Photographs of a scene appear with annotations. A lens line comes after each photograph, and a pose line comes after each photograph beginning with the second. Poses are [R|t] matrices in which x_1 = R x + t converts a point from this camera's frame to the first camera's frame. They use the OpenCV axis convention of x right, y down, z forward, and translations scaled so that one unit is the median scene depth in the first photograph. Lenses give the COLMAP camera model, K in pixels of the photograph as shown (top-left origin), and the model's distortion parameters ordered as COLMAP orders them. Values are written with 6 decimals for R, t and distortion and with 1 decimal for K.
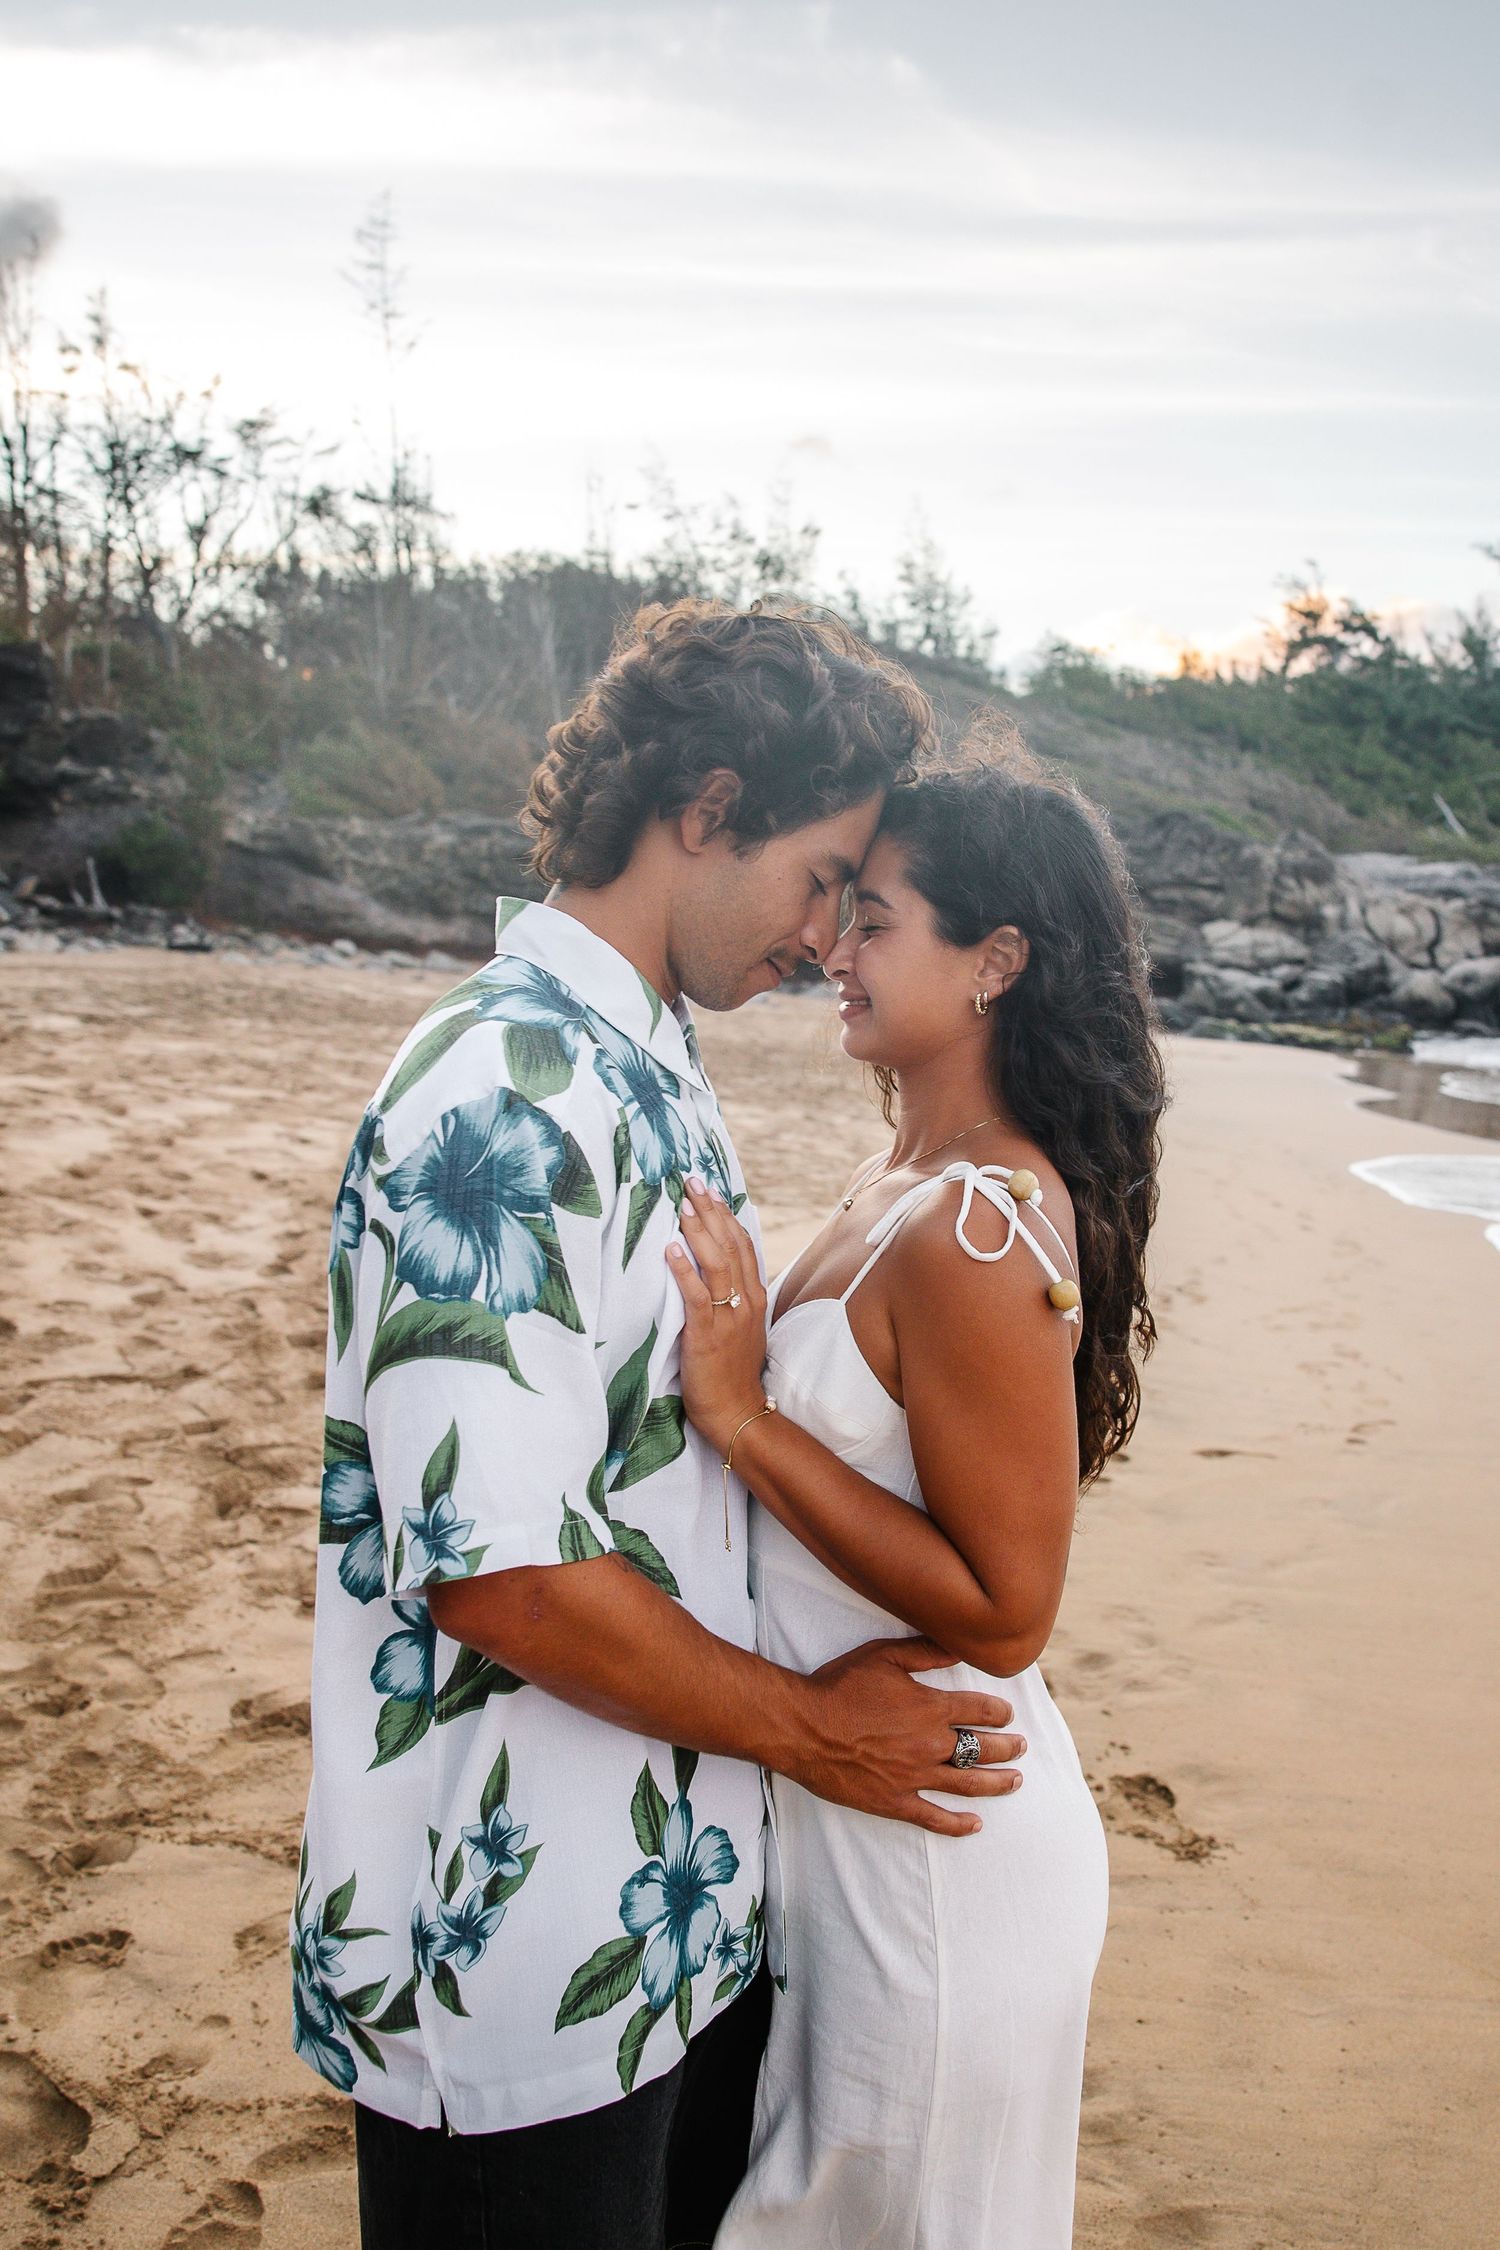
lens RADIAL K [[2218.4, 0, 637.9], [0, 2218.4, 1211.7], [0, 0, 1]] dist [-0.093118, 0.003958]
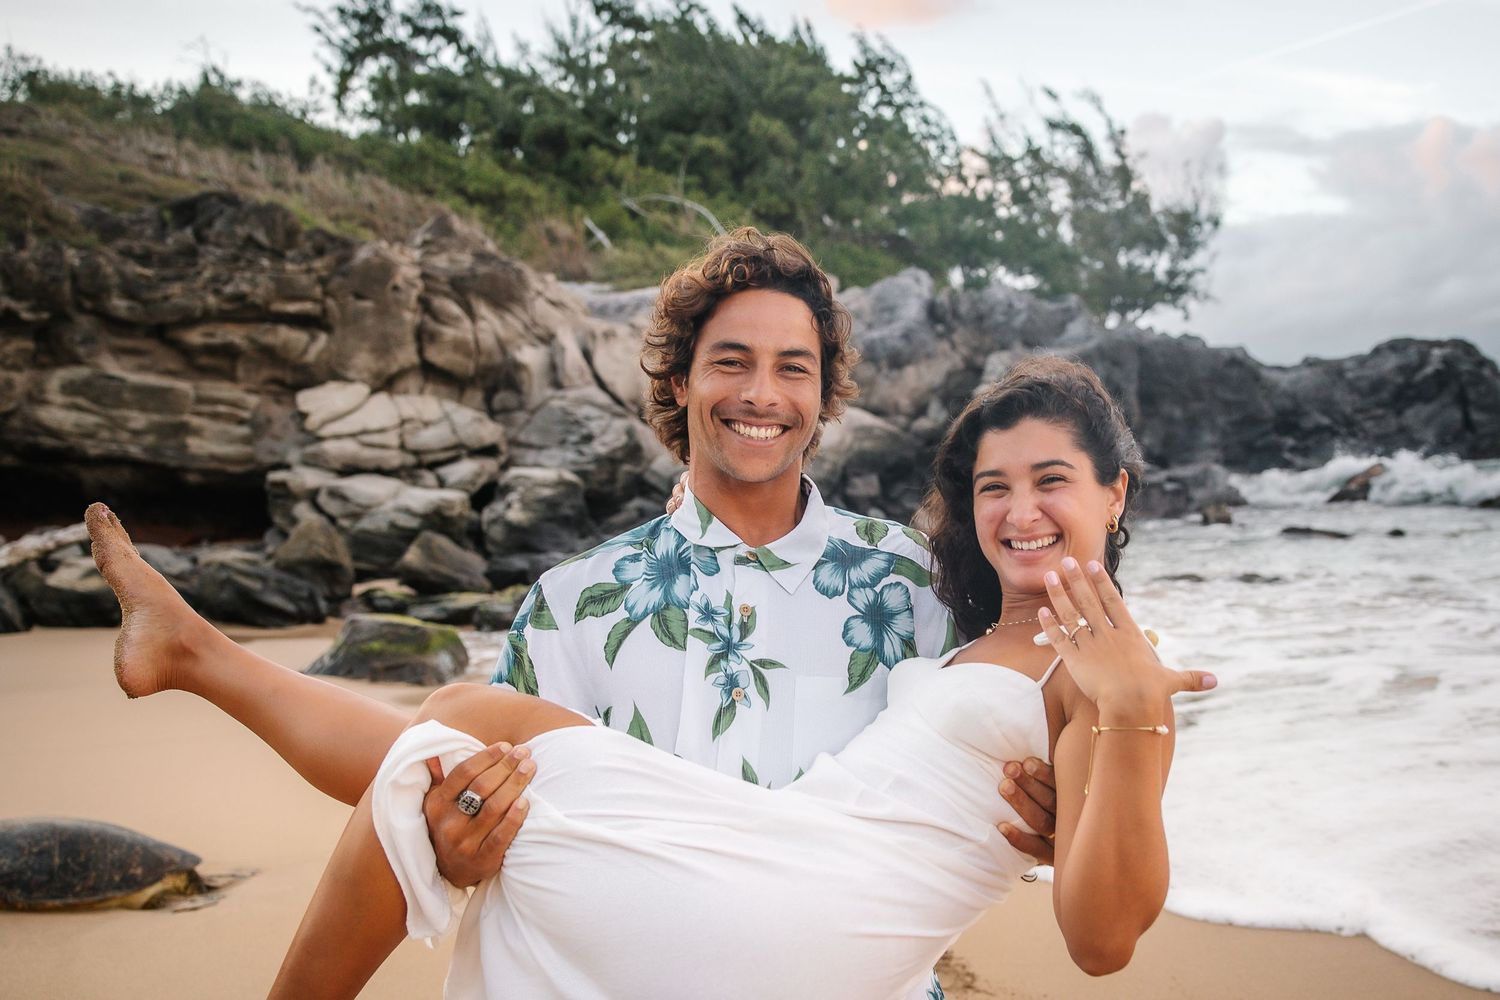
lens RADIAL K [[1611.9, 0, 889.8], [0, 1611.9, 564.5], [0, 0, 1]] dist [-0.073040, 0.101788]
pose [[0.811957, -0.105099, 0.574178, 0.151578], [0.134690, 0.990846, -0.009102, -0.068925], [-0.567965, 0.084726, 0.818680, 0.620744]]
